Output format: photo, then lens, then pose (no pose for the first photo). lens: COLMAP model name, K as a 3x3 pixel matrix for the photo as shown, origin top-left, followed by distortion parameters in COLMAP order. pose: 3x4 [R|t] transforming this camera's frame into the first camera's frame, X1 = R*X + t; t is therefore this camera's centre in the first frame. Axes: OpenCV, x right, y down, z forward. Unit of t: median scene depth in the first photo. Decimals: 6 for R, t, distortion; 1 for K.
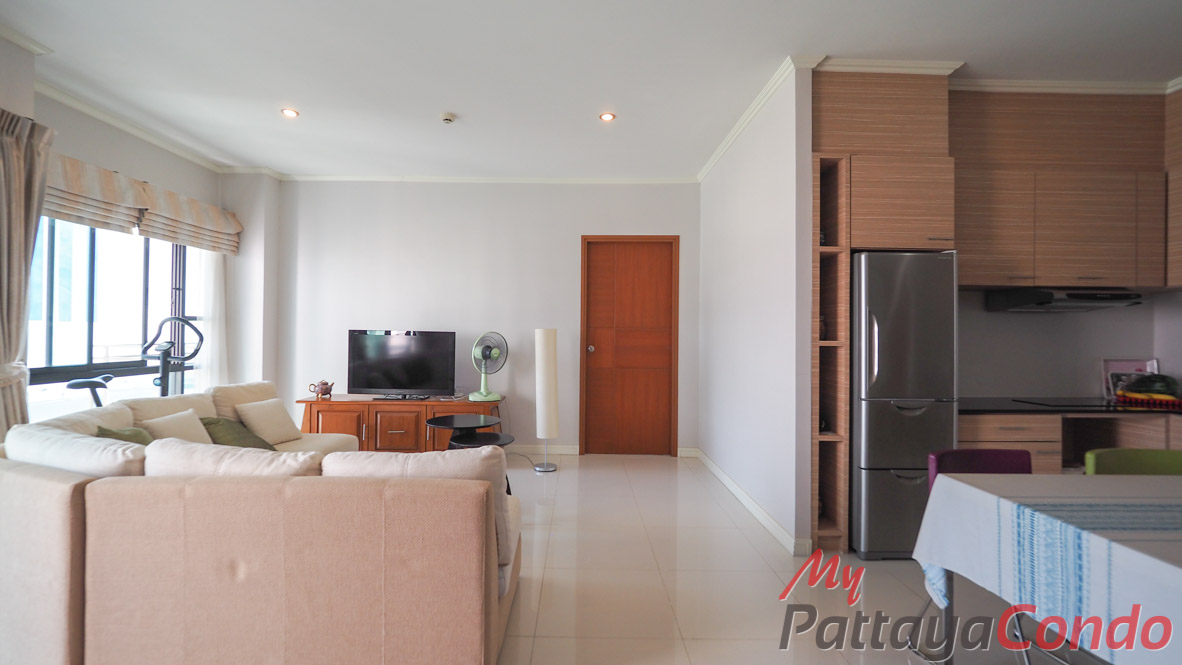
lens RADIAL K [[504.5, 0, 586.1], [0, 504.5, 329.3], [0, 0, 1]] dist [-0.007889, -0.000769]
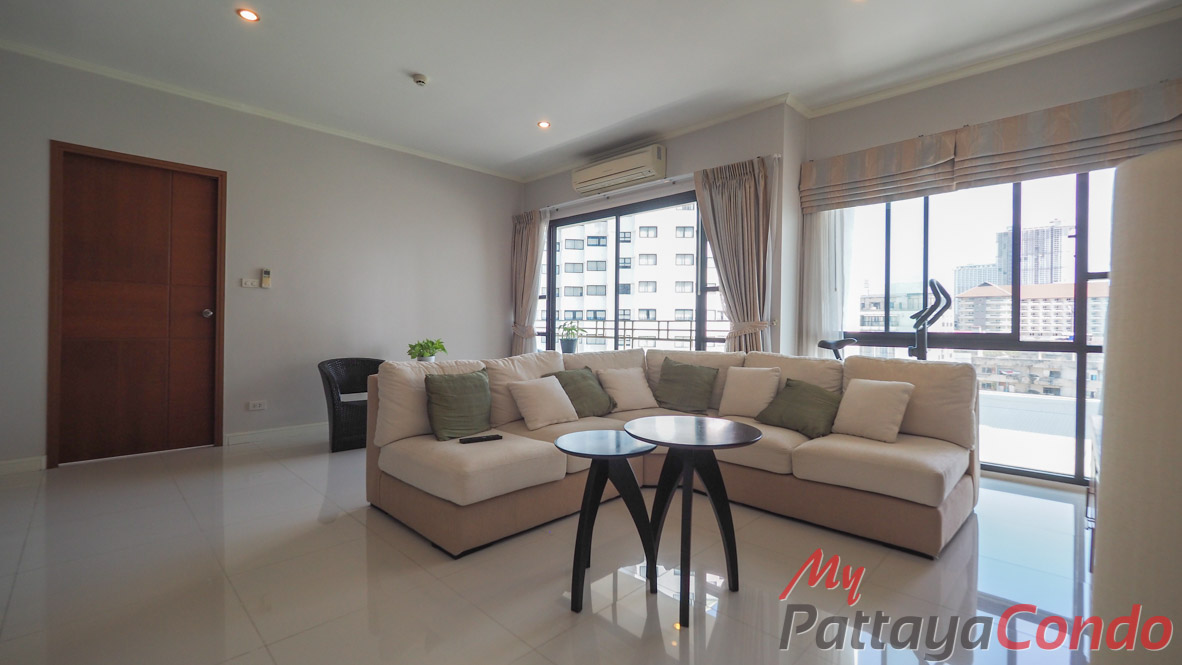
lens RADIAL K [[506.9, 0, 576.3], [0, 506.9, 324.6], [0, 0, 1]] dist [0.016877, -0.014872]
pose [[-0.724710, -0.013063, -0.688931, 0.171337], [-0.008754, 0.999914, -0.009751, 0.053022], [0.688999, -0.001036, -0.724762, 1.081252]]
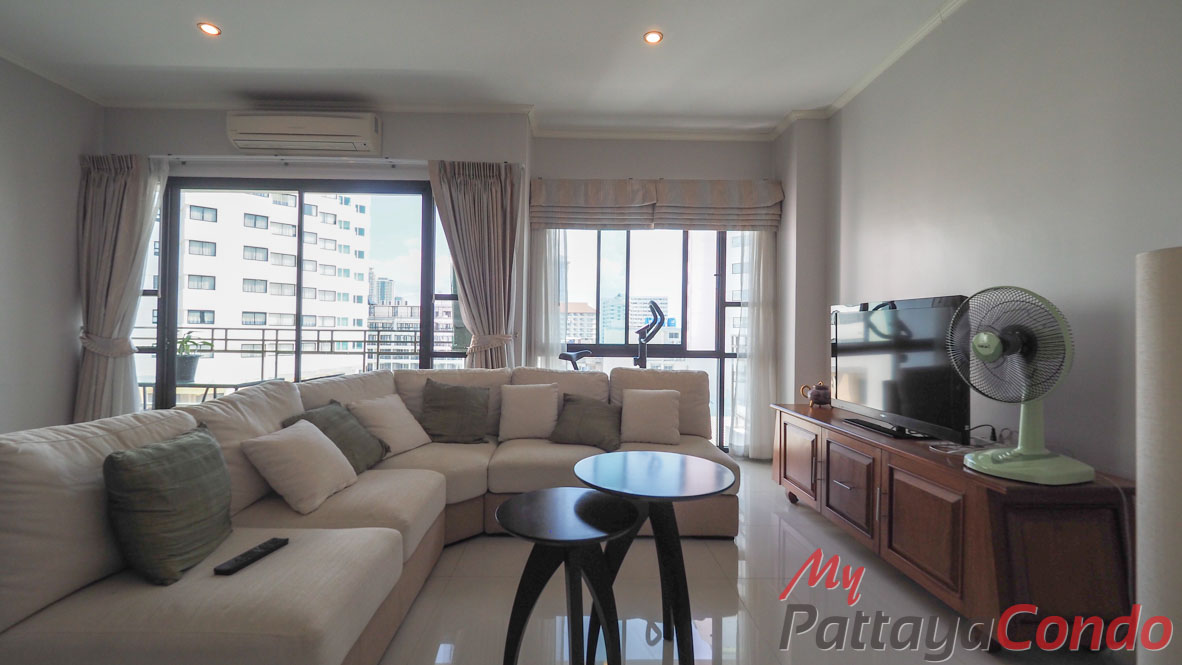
lens RADIAL K [[504.5, 0, 586.1], [0, 504.5, 329.3], [0, 0, 1]] dist [-0.007889, -0.000769]
pose [[0.004583, -0.017053, -0.999844, 0.167338], [-0.005191, 0.999841, -0.017077, 0.040647], [0.999976, 0.005268, 0.004494, 0.774519]]
